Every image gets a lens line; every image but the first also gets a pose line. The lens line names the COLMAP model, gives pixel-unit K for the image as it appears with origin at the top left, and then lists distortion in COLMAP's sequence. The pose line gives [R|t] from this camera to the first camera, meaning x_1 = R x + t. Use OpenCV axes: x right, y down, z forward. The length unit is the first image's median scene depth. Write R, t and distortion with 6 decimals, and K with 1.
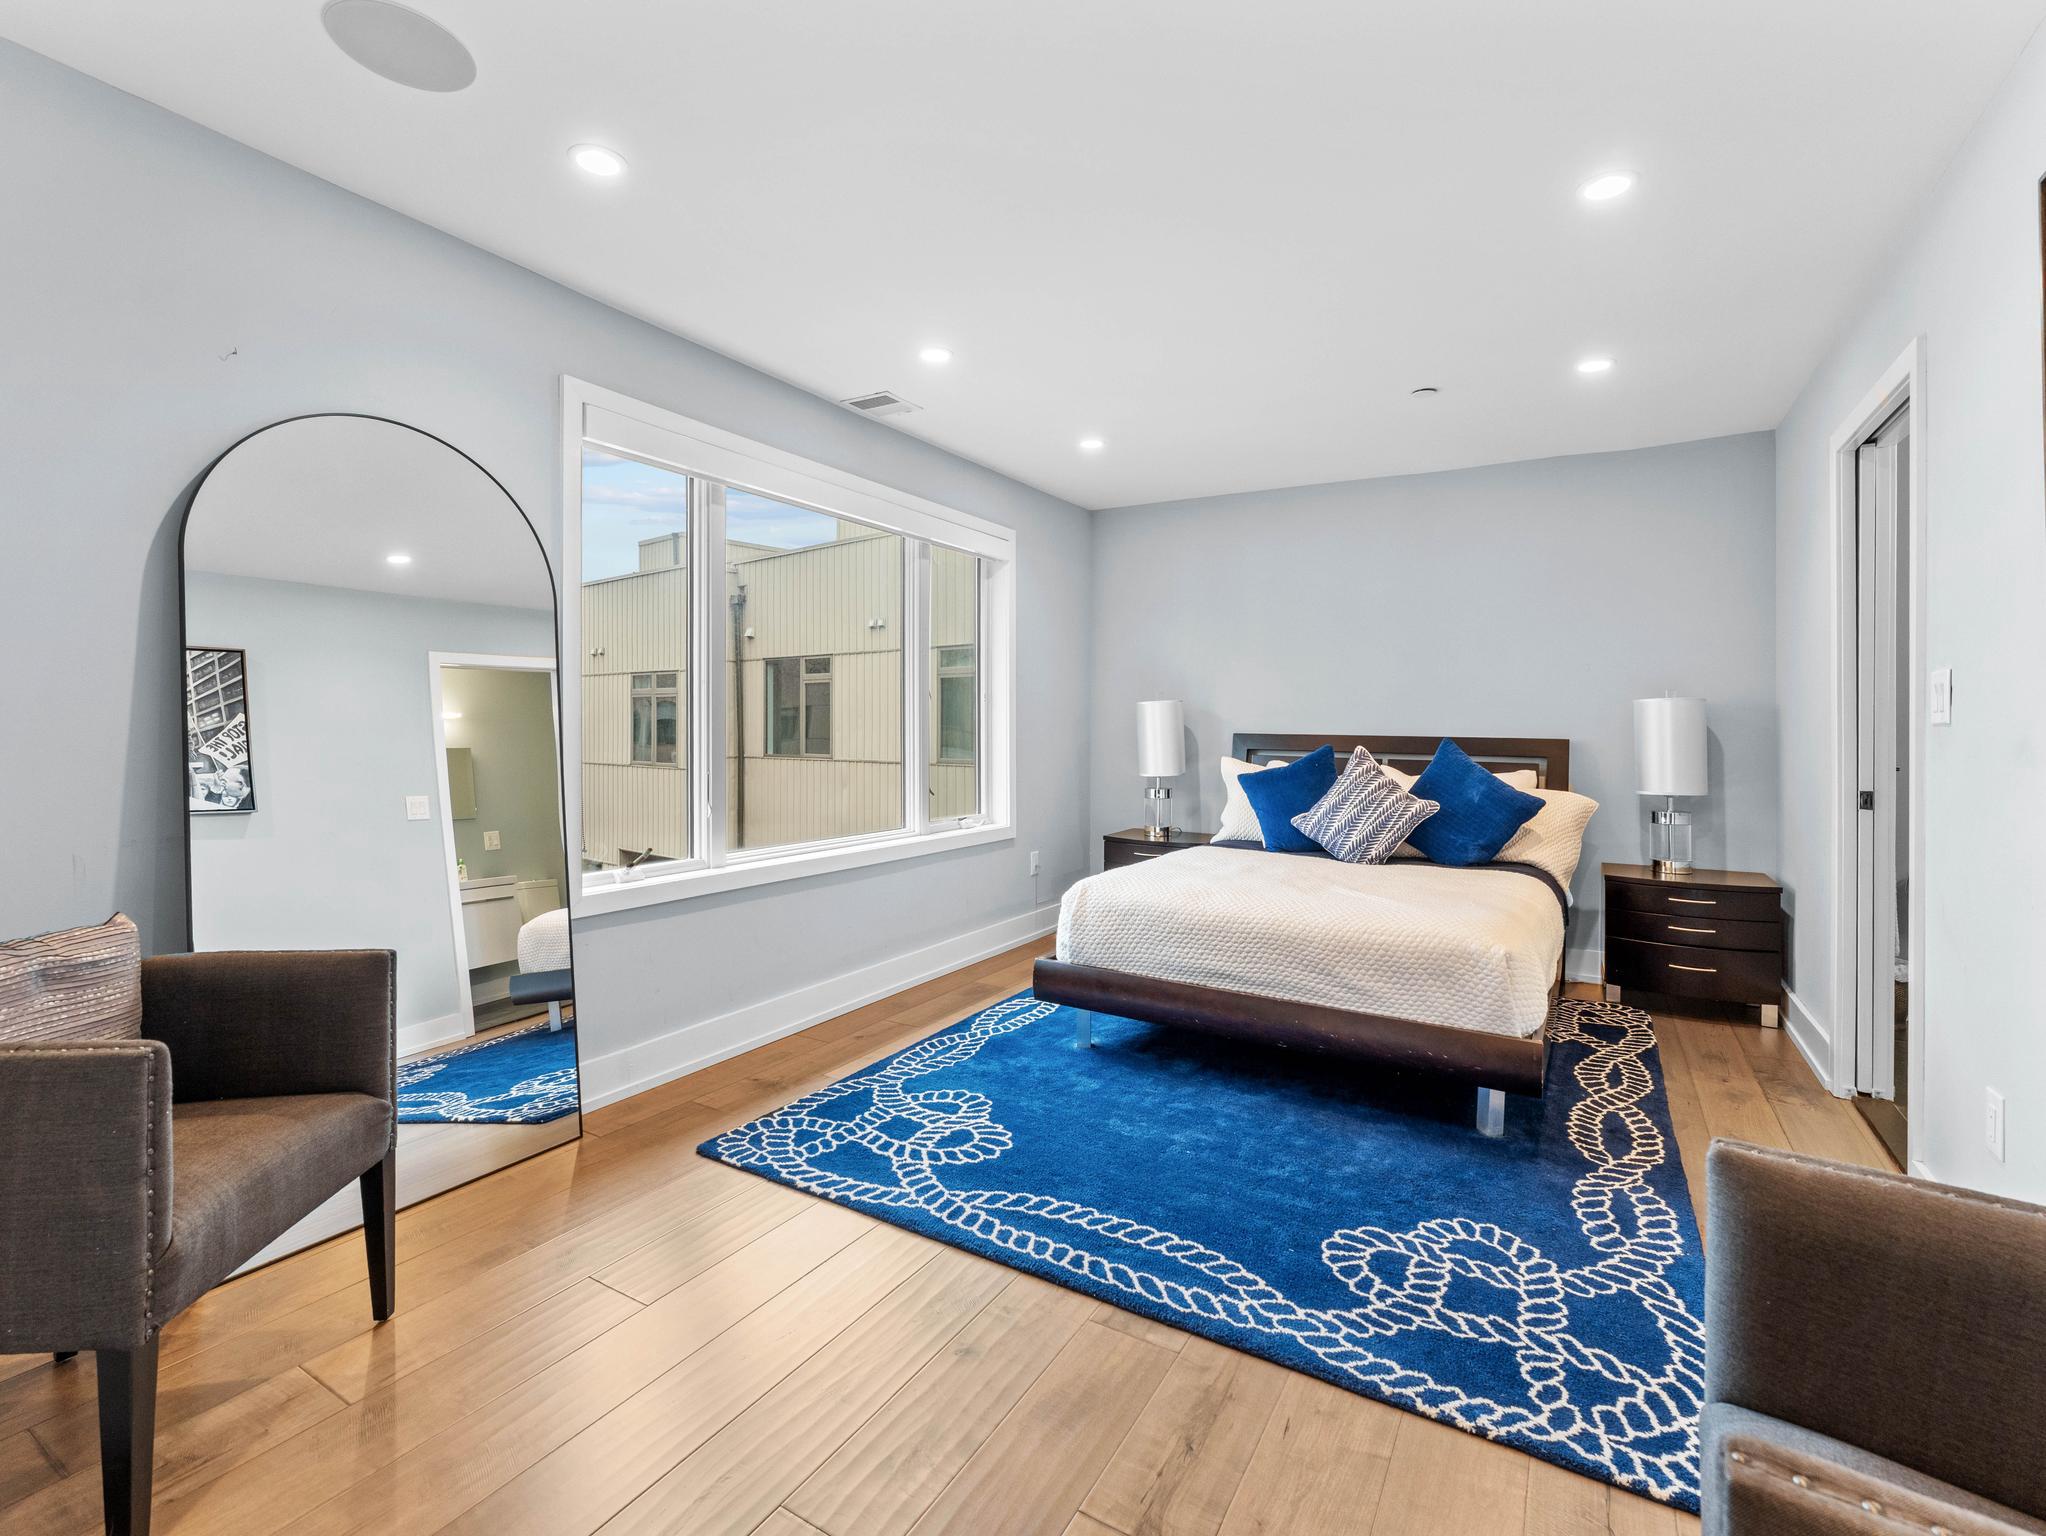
lens RADIAL K [[936.7, 0, 1032.6], [0, 936.7, 730.8], [0, 0, 1]] dist [0.003378, 0.000371]
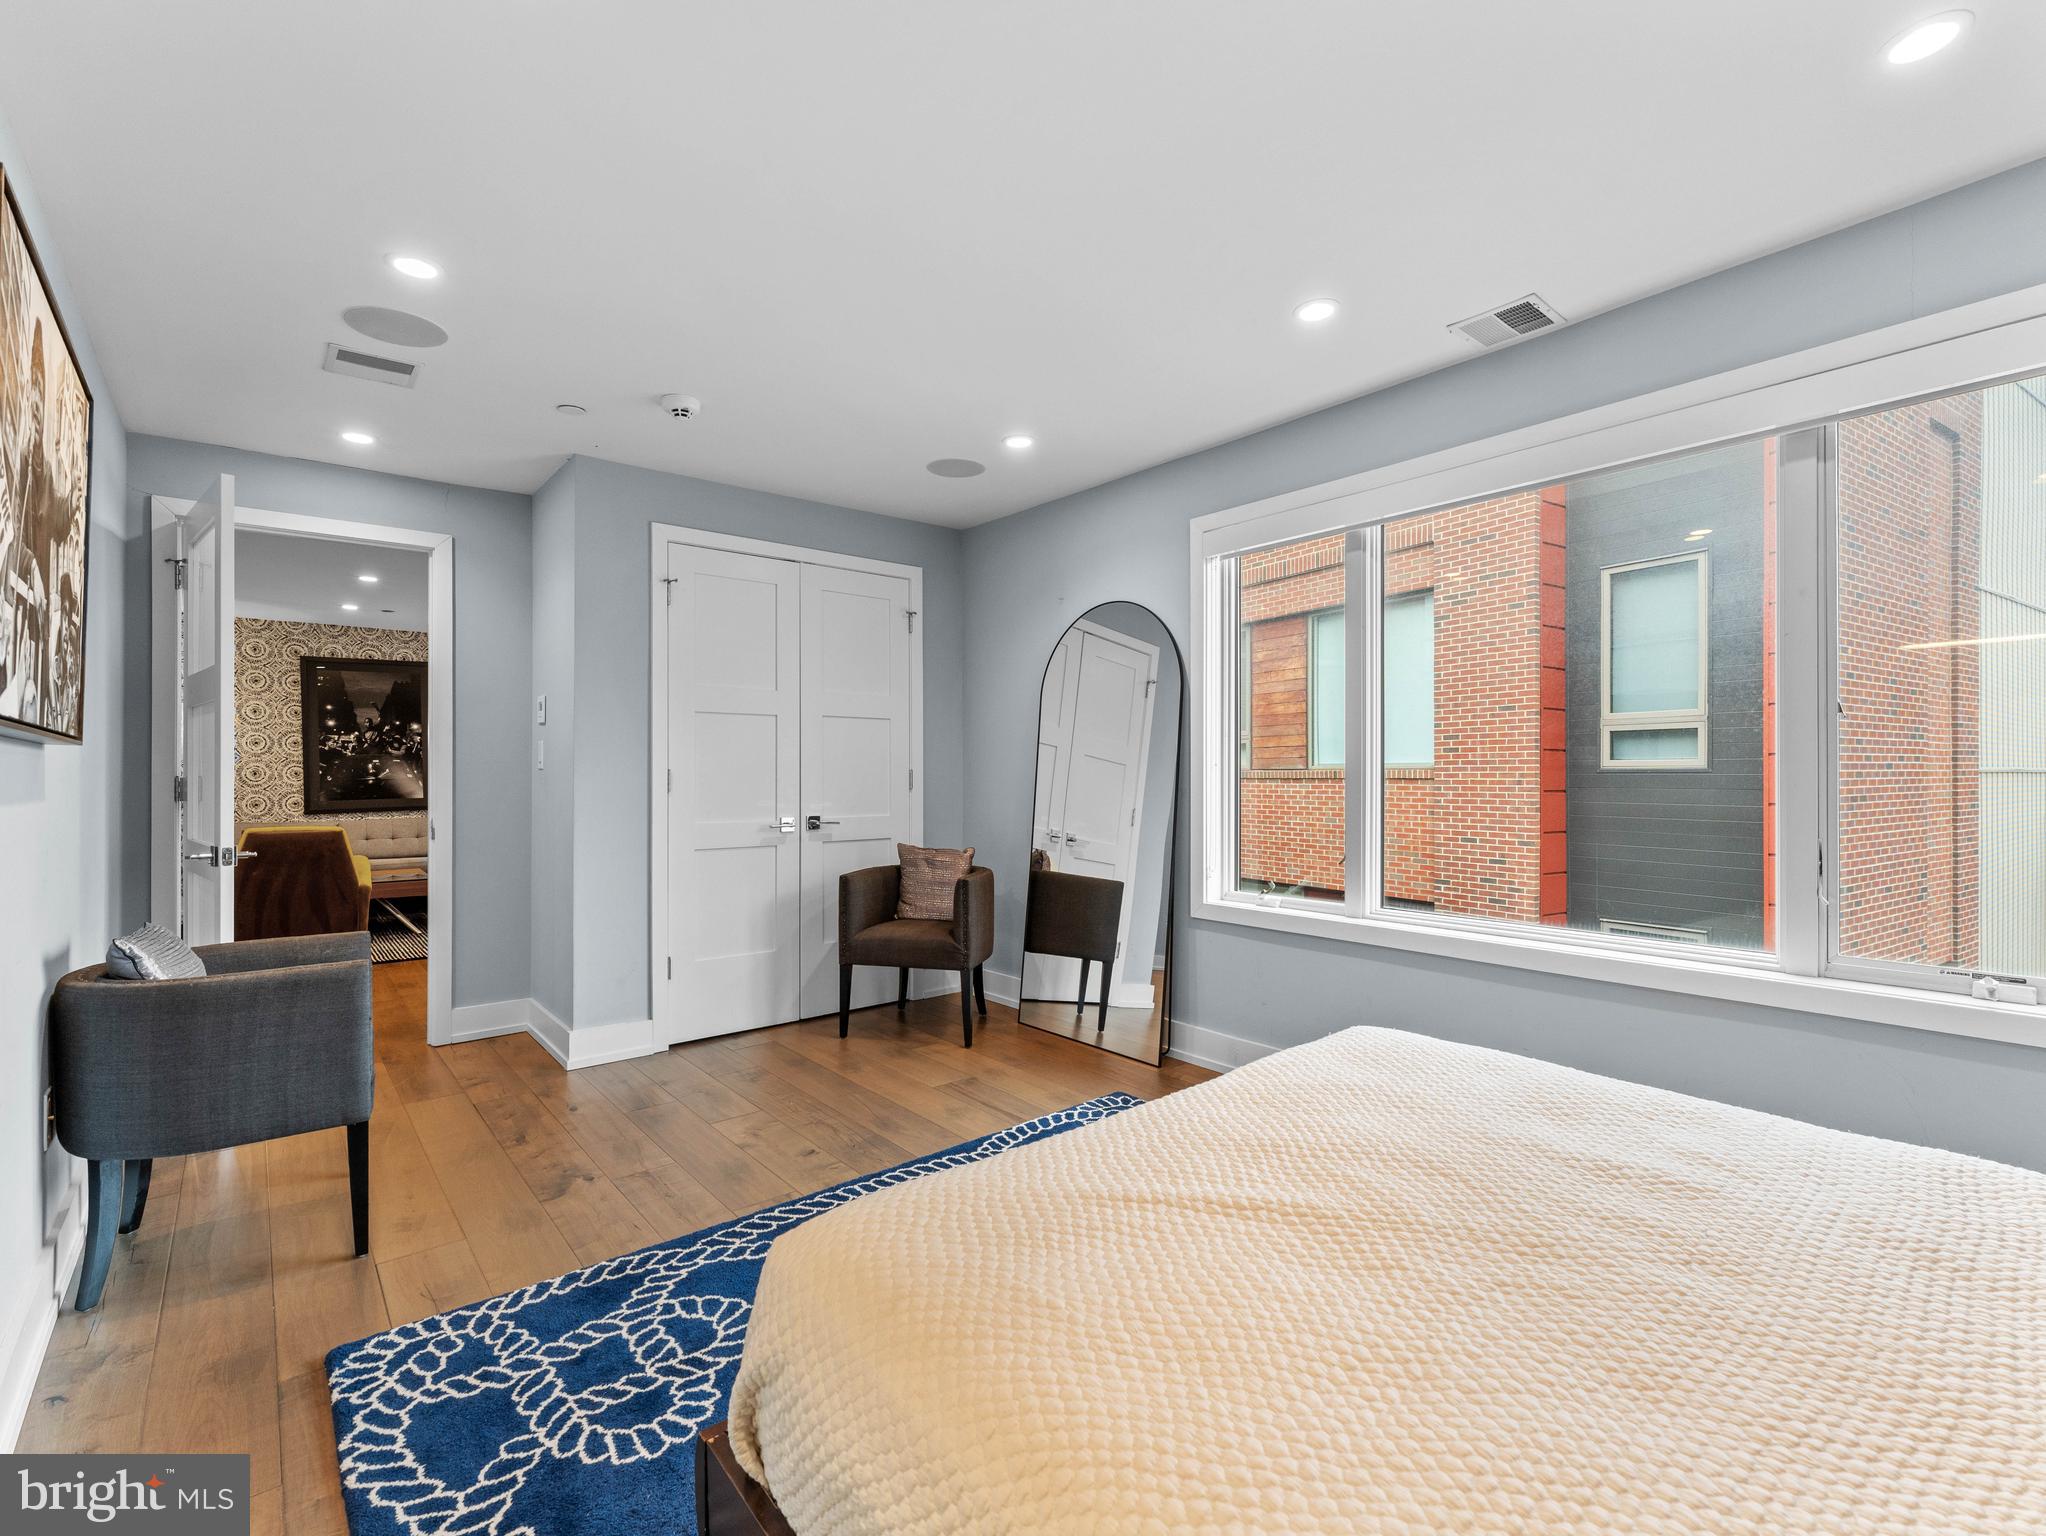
lens RADIAL K [[936.7, 0, 1016.9], [0, 936.7, 774.2], [0, 0, 1]] dist [0.003378, 0.000371]
pose [[-0.342394, -0.001077, -0.939556, 1.286044], [0.000122, 0.999999, -0.001191, -0.007048], [0.939556, -0.000523, -0.342394, 1.800554]]
